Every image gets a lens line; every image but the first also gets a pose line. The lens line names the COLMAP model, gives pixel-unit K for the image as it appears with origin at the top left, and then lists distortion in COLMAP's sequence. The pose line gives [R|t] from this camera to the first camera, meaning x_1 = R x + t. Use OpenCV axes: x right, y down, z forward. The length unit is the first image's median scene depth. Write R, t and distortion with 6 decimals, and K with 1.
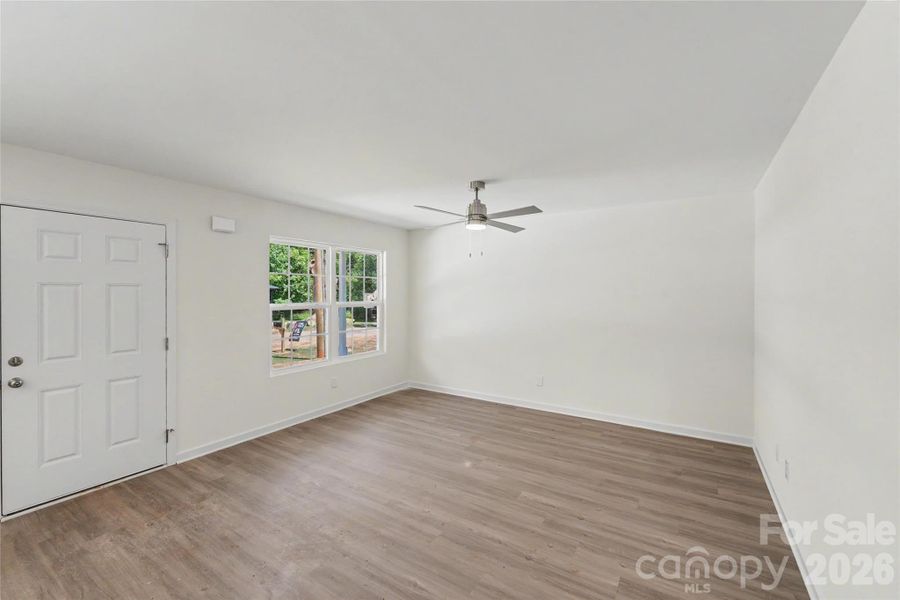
lens RADIAL K [[369.2, 0, 428.2], [0, 369.2, 290.2], [0, 0, 1]] dist [0.005957, -0.001391]
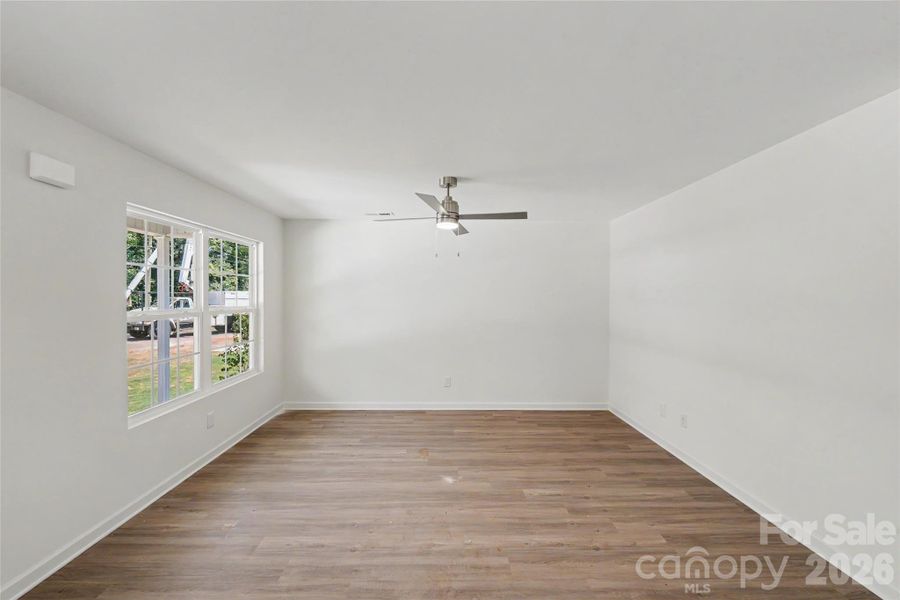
lens RADIAL K [[369.2, 0, 433.4], [0, 369.2, 298.4], [0, 0, 1]] dist [0.005957, -0.001391]
pose [[0.831178, 0.000046, 0.556006, -0.414550], [-0.006917, 0.999923, 0.010259, 0.004417], [-0.555963, -0.012373, 0.831115, 0.234506]]
